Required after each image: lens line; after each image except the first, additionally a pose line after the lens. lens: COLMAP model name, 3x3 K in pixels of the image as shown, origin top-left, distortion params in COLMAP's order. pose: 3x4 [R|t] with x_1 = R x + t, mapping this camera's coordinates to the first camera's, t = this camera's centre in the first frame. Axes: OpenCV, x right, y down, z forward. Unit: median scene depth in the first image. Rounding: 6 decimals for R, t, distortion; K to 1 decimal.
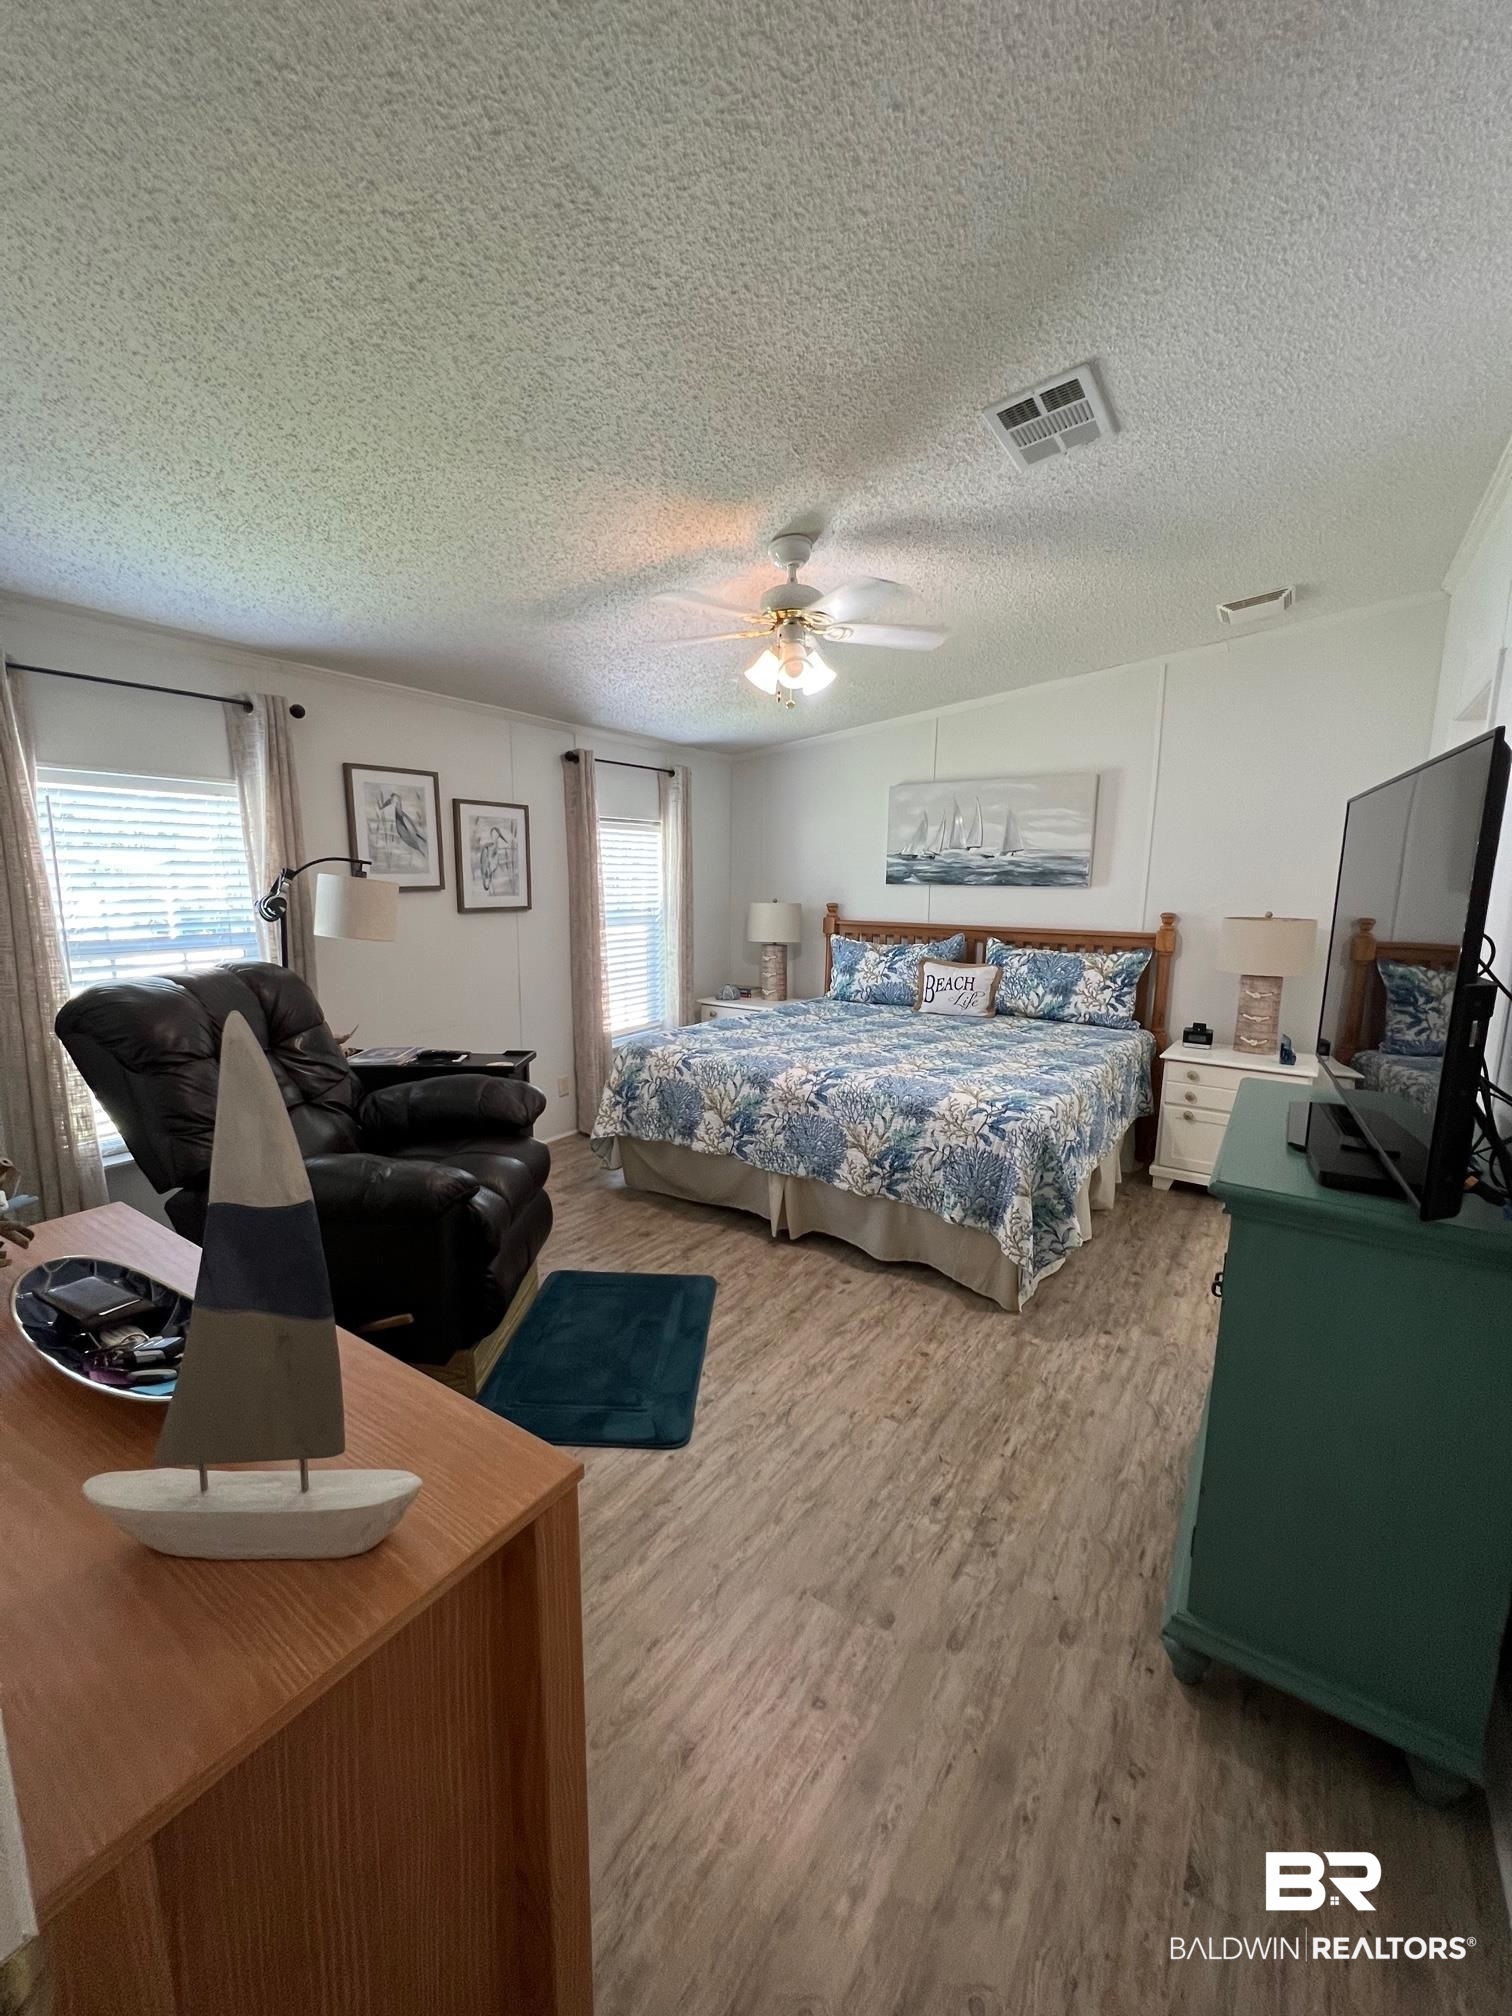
lens RADIAL K [[811.3, 0, 753.3], [0, 811.3, 1009.9], [0, 0, 1]] dist [0.000307, 0.000049]
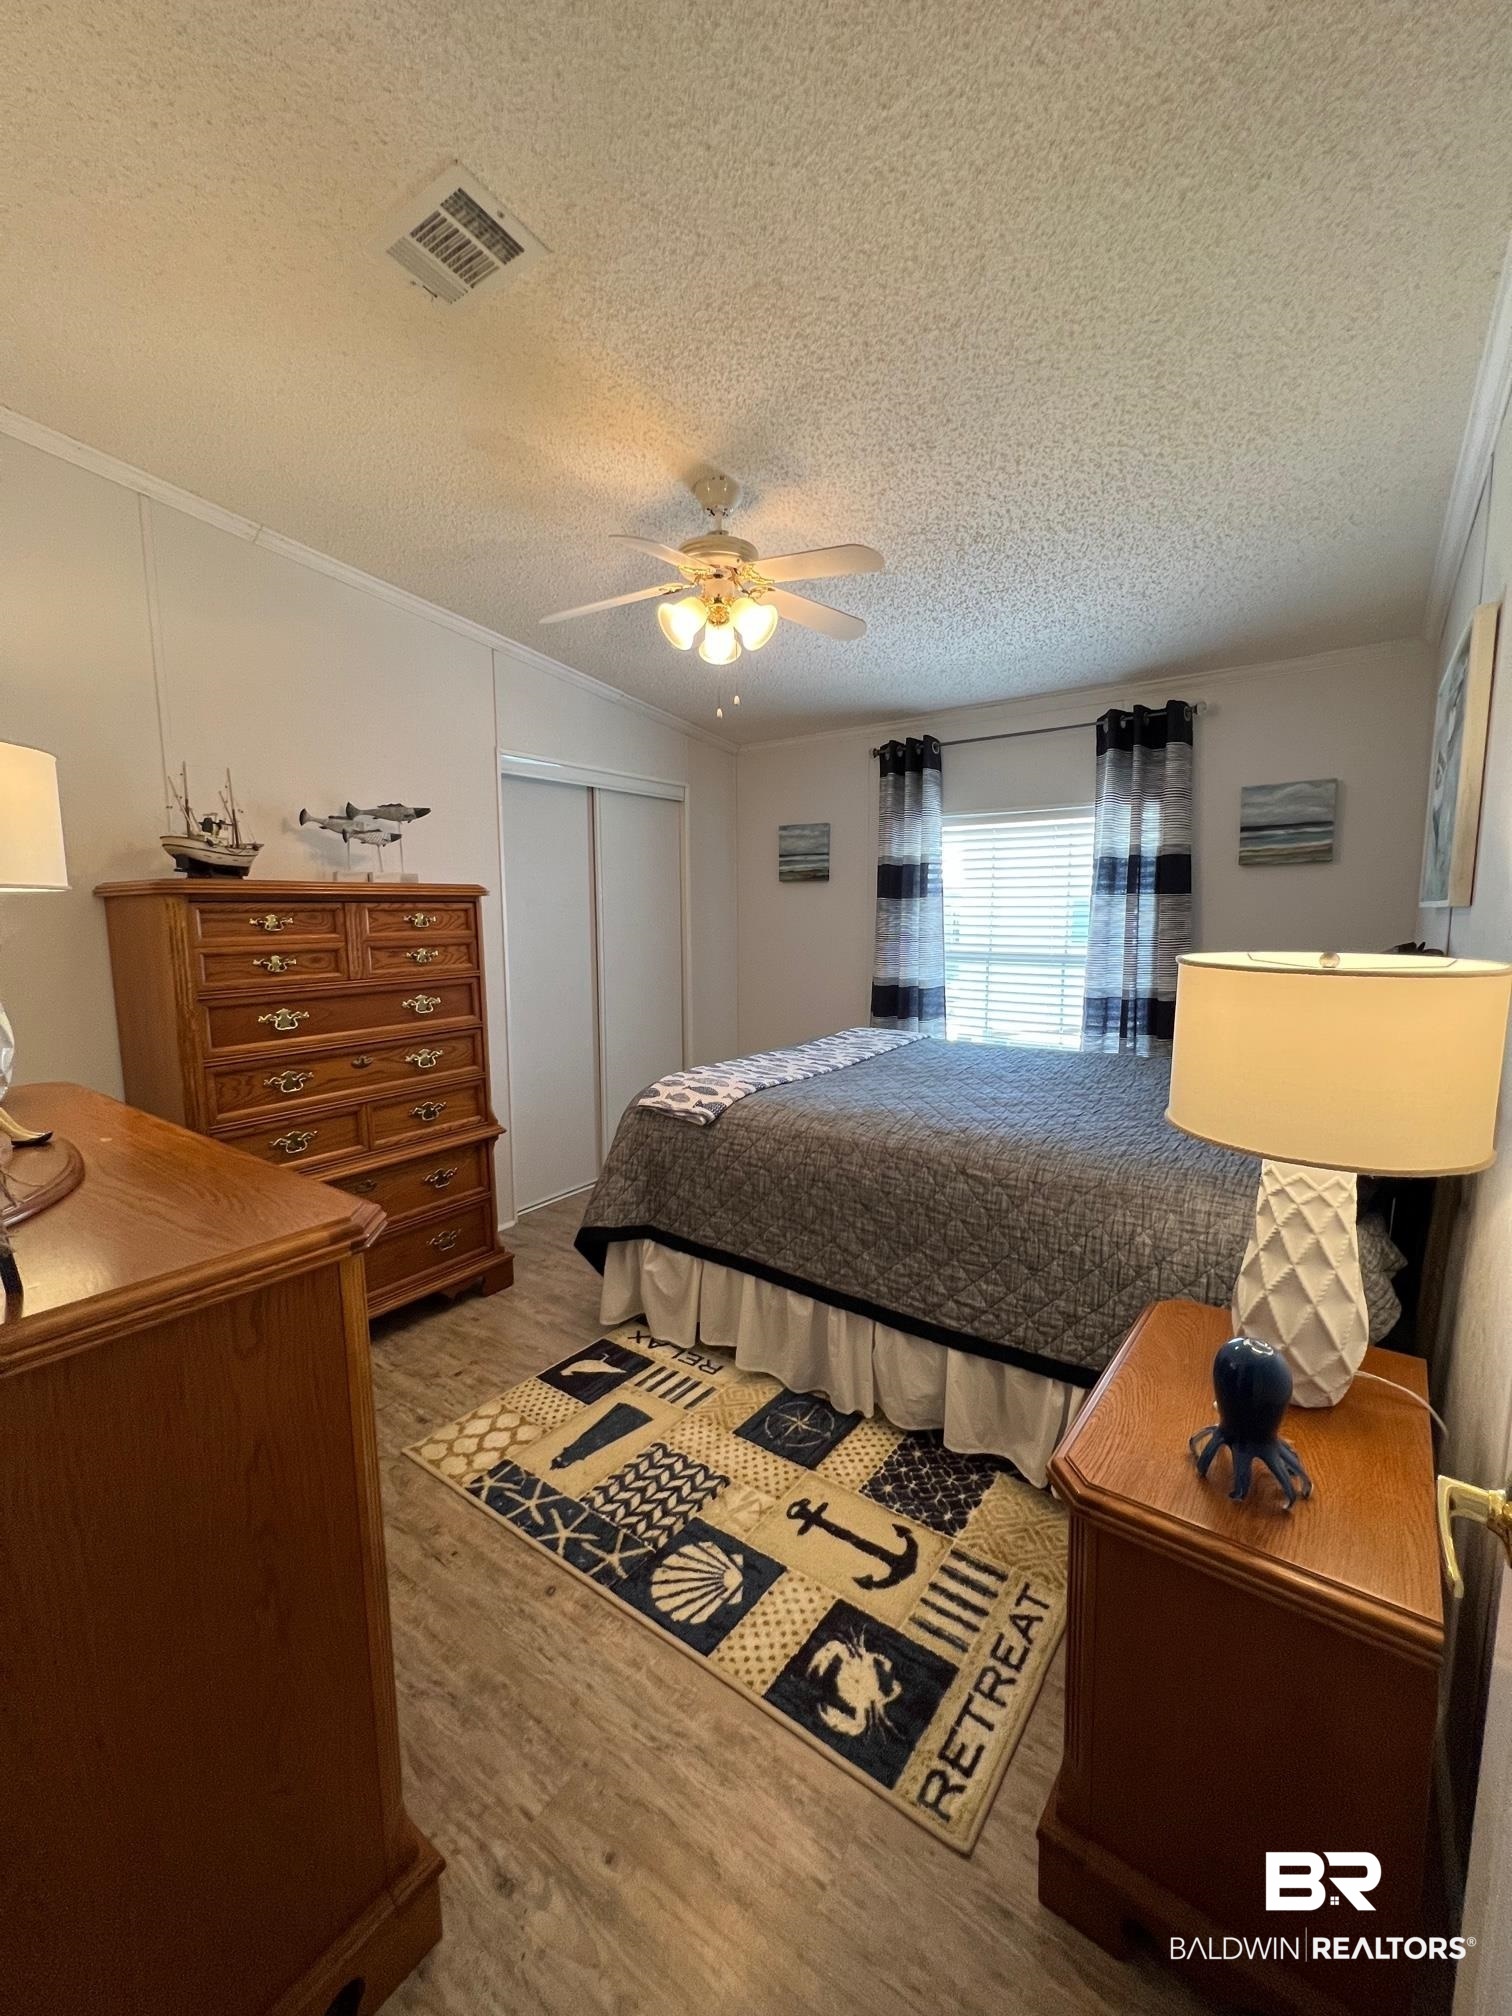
lens RADIAL K [[811.3, 0, 755.3], [0, 811.3, 1004.9], [0, 0, 1]] dist [0.000307, 0.000049]
pose [[0.054518, -0.134010, 0.989479, -0.282610], [0.165920, 0.978392, 0.123367, -0.089322], [-0.984631, 0.157448, 0.075575, 0.661649]]
